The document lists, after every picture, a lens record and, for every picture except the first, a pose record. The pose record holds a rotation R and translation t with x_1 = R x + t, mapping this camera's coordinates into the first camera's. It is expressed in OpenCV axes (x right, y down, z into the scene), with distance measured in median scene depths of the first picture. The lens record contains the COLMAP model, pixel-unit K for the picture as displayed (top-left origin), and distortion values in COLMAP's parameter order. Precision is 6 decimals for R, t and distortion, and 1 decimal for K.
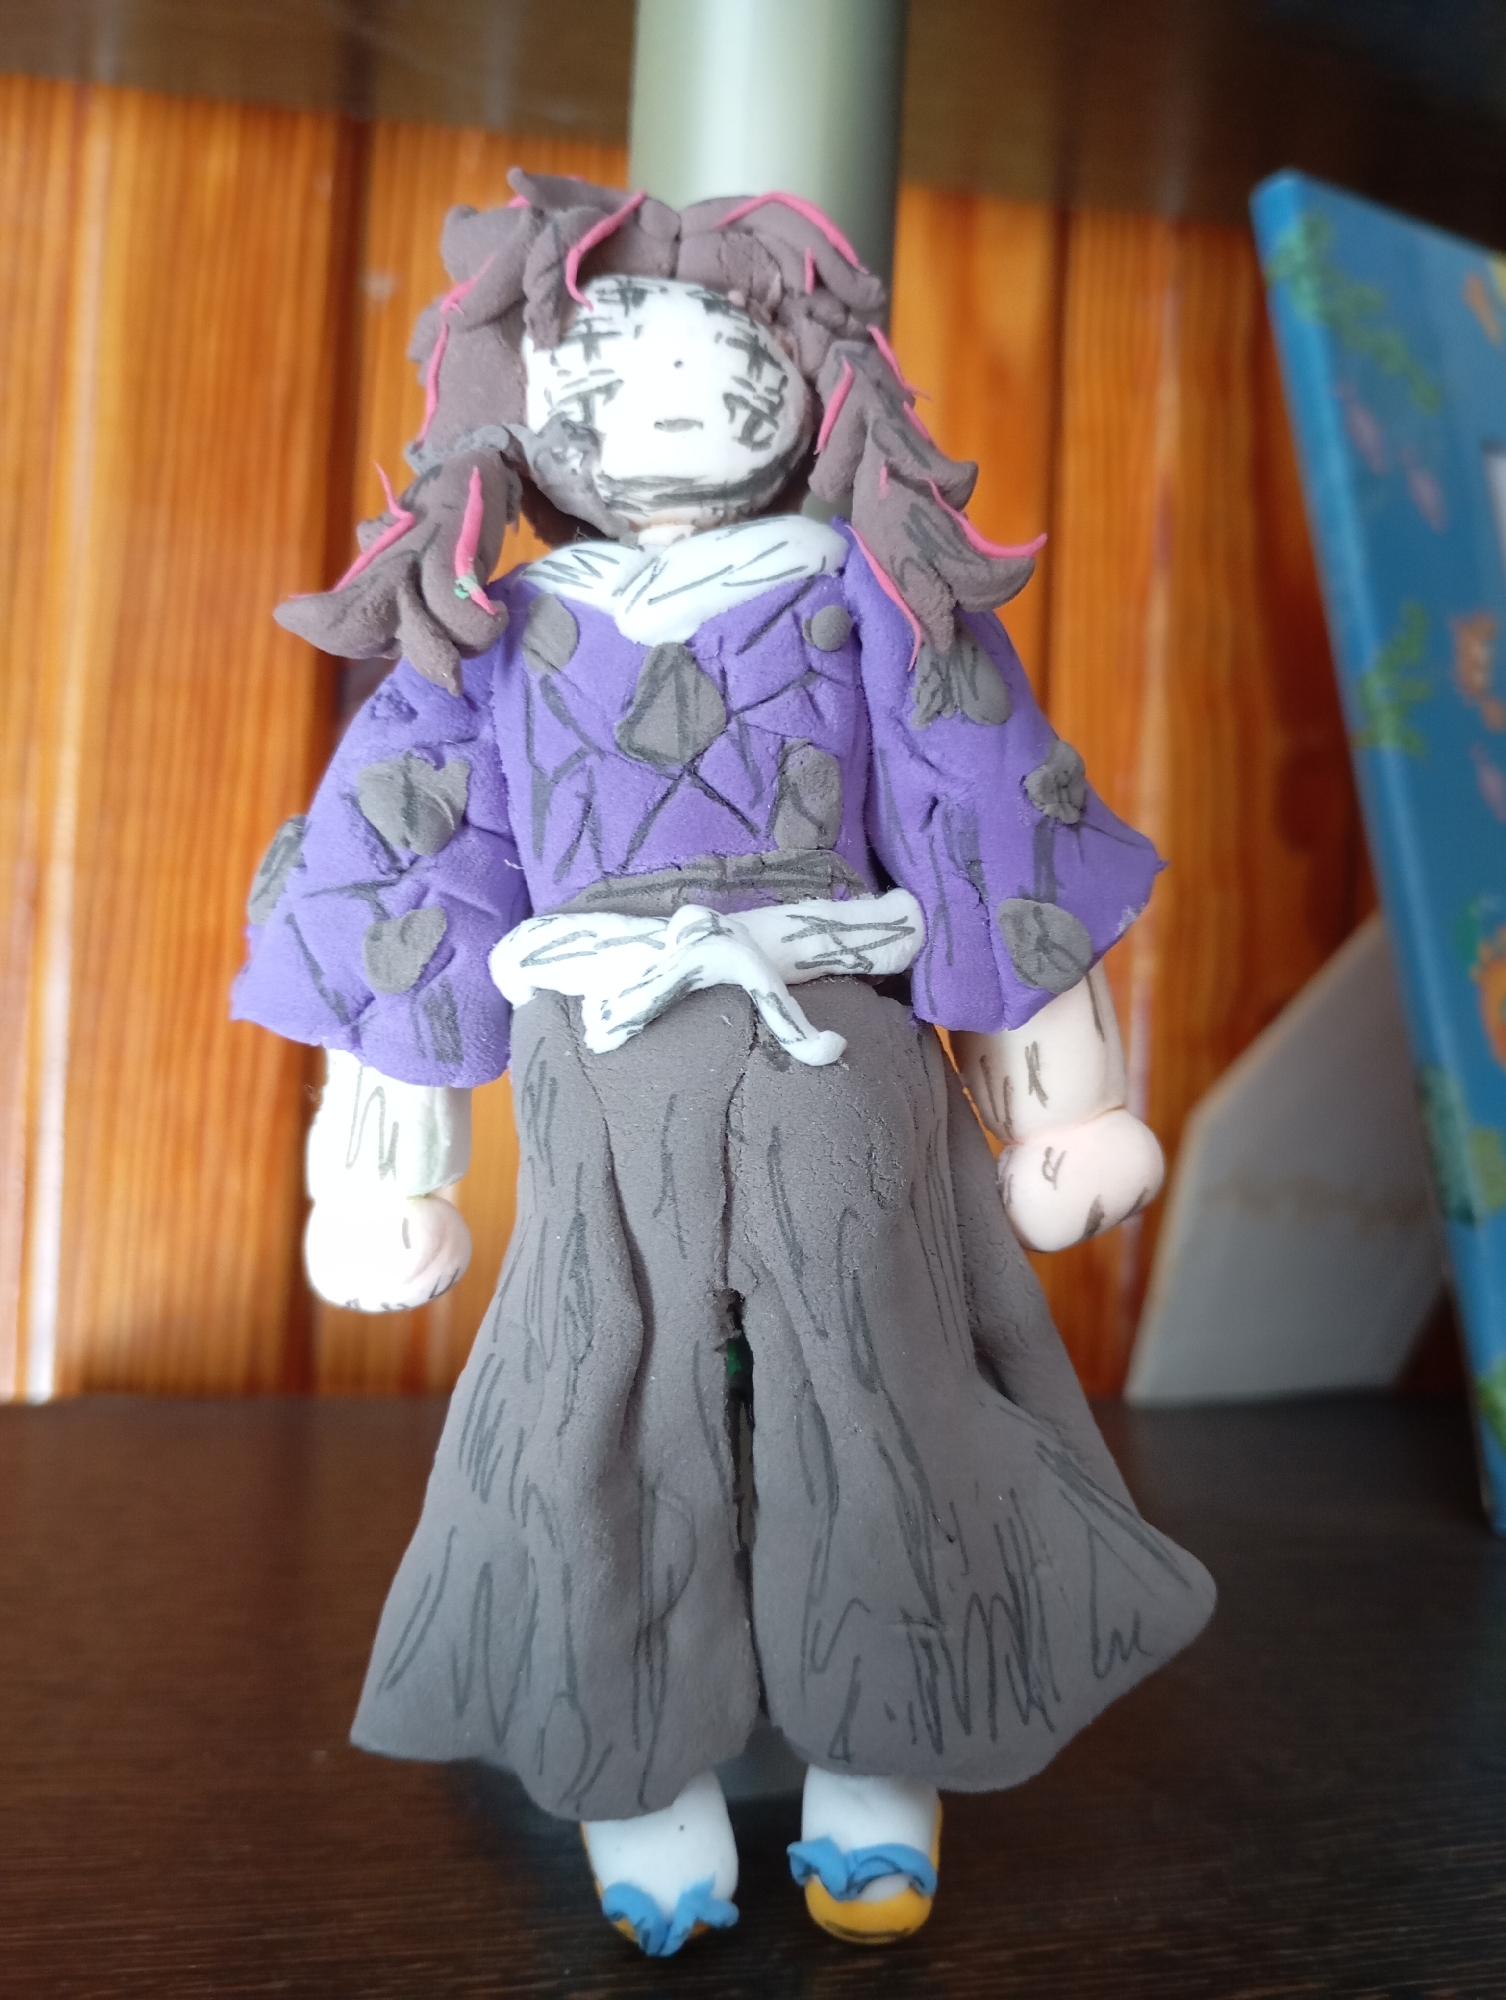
lens RADIAL K [[1707.8, 0, 753.0], [0, 1707.8, 1000.0], [0, 0, 1]] dist [0.004125, 0.008441]
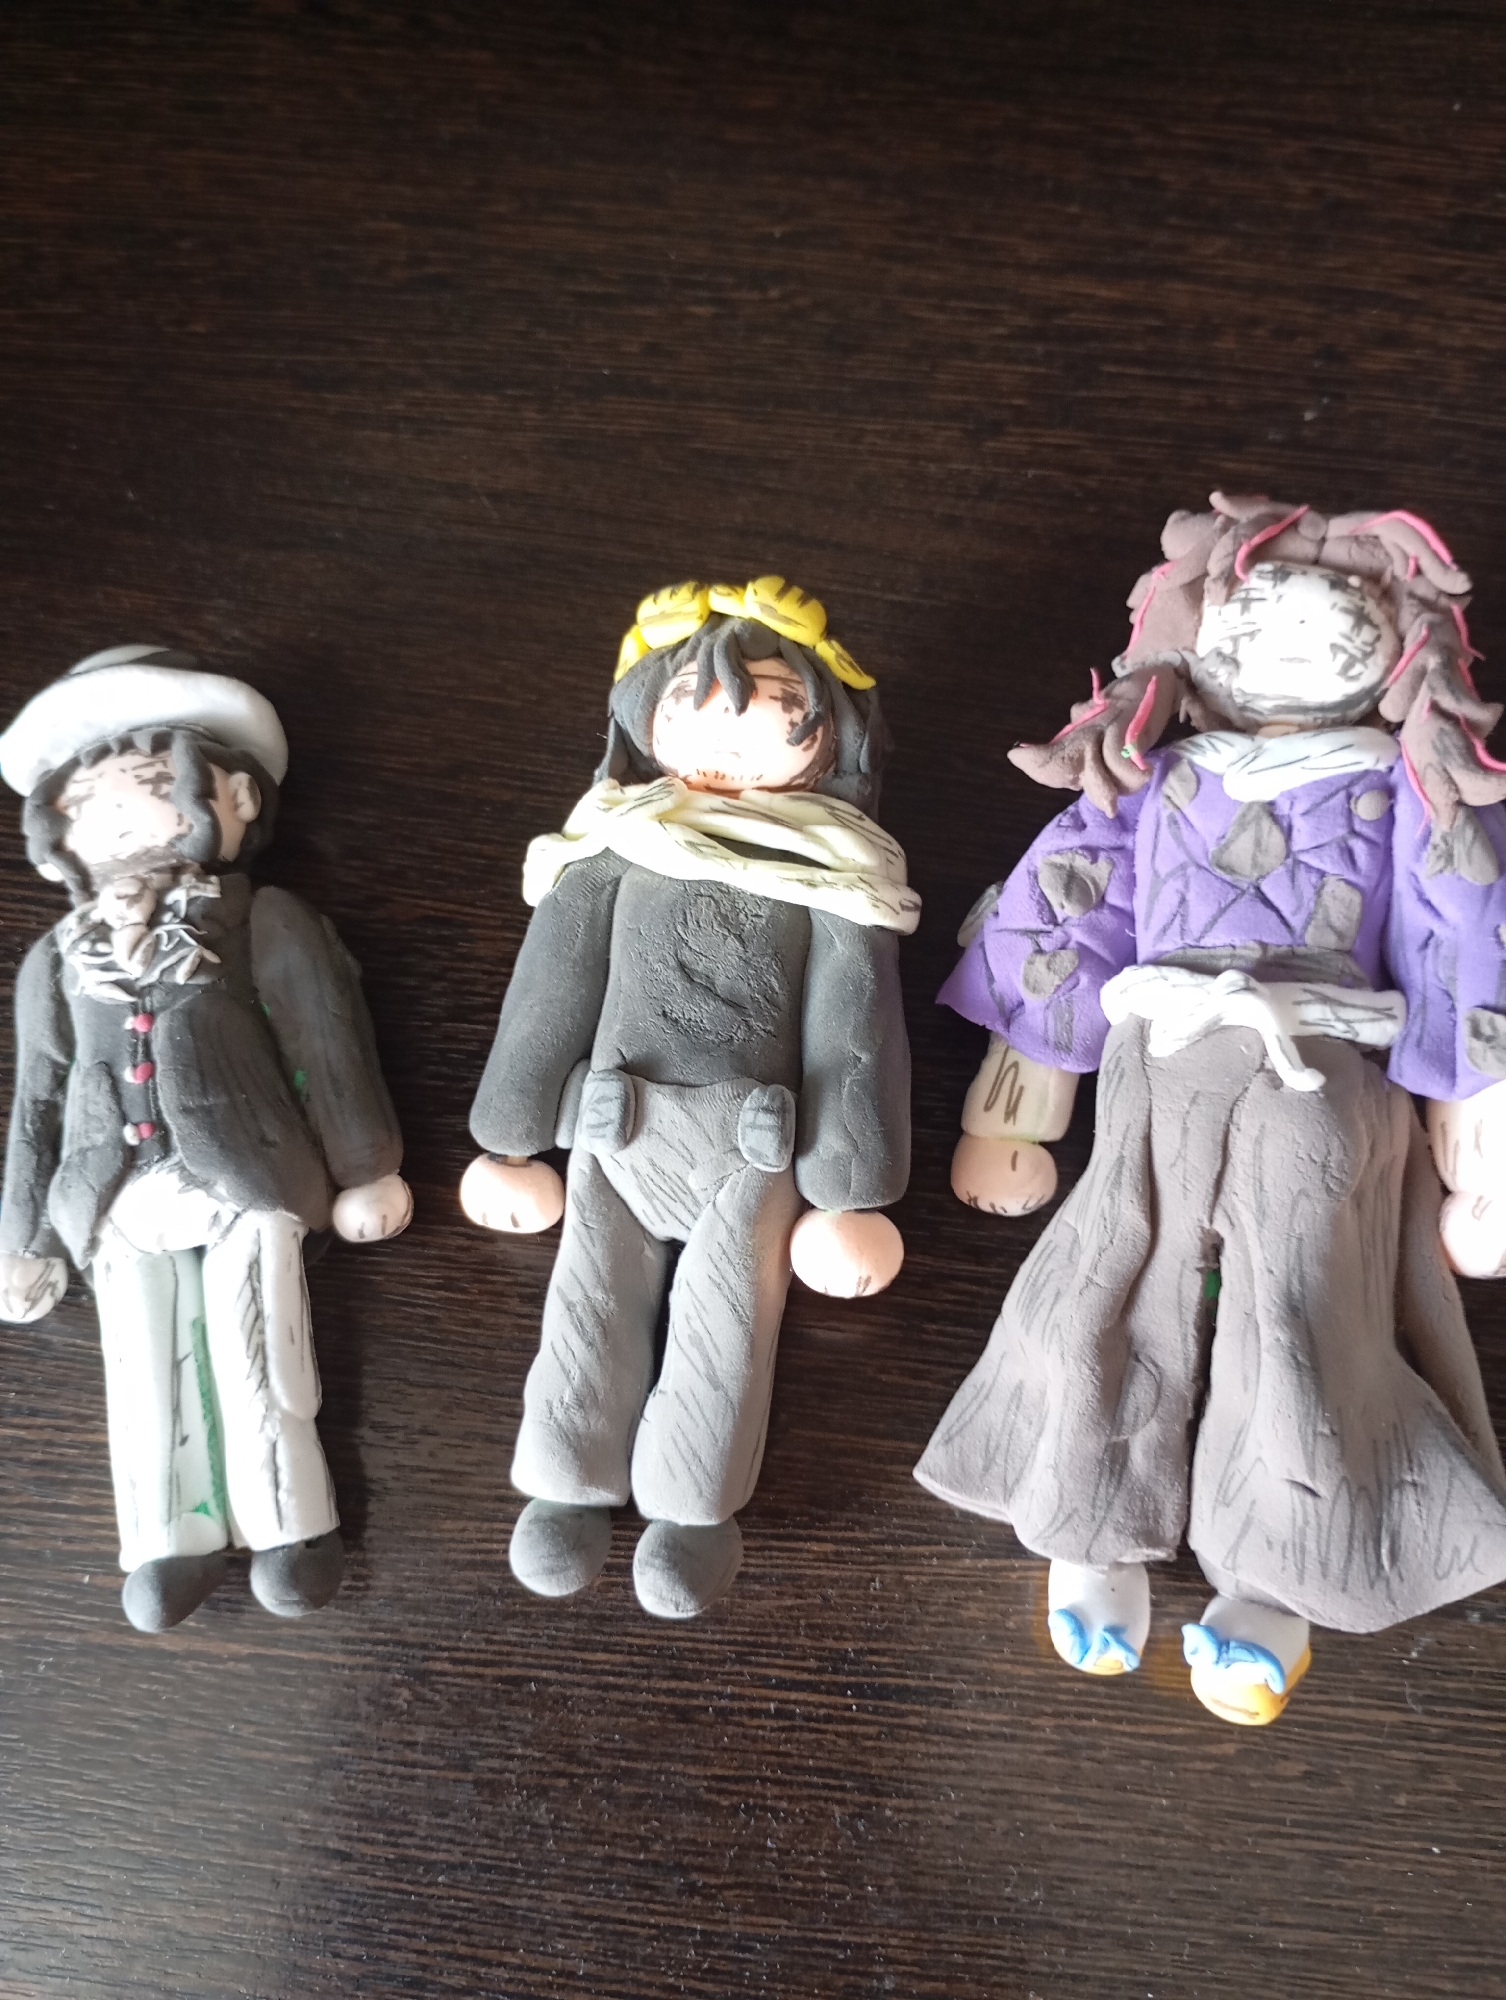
lens RADIAL K [[1707.8, 0, 753.0], [0, 1707.8, 1000.0], [0, 0, 1]] dist [0.004125, 0.008441]
pose [[0.897332, 0.168394, -0.407970, 0.191623], [-0.205257, 0.977531, -0.047979, 0.122758], [0.390724, 0.126792, 0.911734, -0.513373]]
